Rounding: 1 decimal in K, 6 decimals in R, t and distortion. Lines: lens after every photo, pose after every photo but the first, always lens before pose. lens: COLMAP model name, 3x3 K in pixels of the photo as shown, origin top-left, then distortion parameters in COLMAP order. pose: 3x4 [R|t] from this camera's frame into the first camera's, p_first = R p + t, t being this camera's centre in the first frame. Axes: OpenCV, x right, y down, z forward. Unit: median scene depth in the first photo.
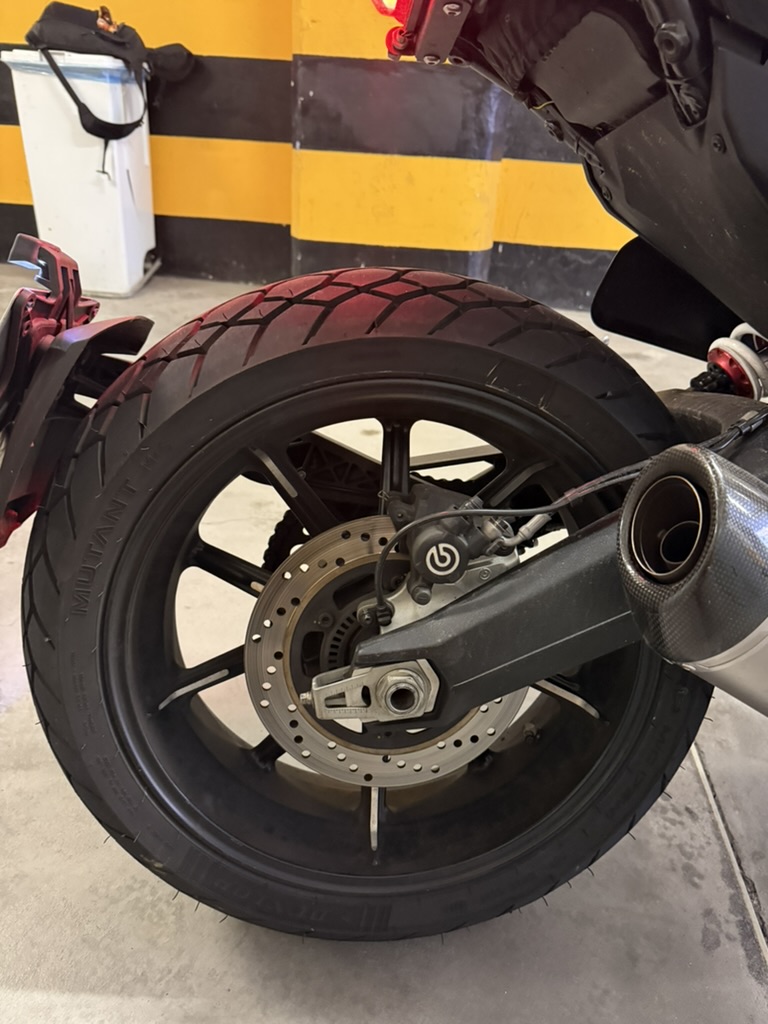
lens RADIAL K [[718.2, 0, 387.5], [0, 718.2, 514.2], [0, 0, 1]] dist [0.036267, -0.029990]
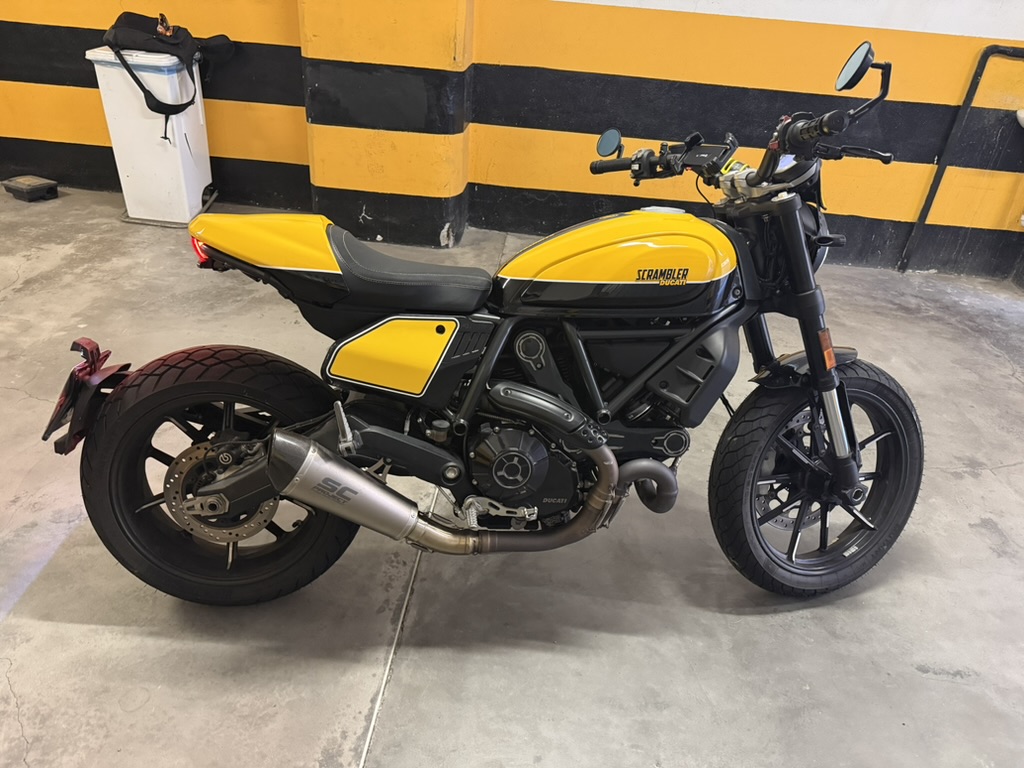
lens RADIAL K [[718.2, 0, 509.7], [0, 718.2, 391.5], [0, 0, 1]] dist [0.036267, -0.029990]
pose [[0.999957, -0.001476, 0.009175, 0.247497], [0.001056, 0.998961, 0.045571, -0.069774], [-0.009233, -0.045560, 0.998919, -0.391213]]
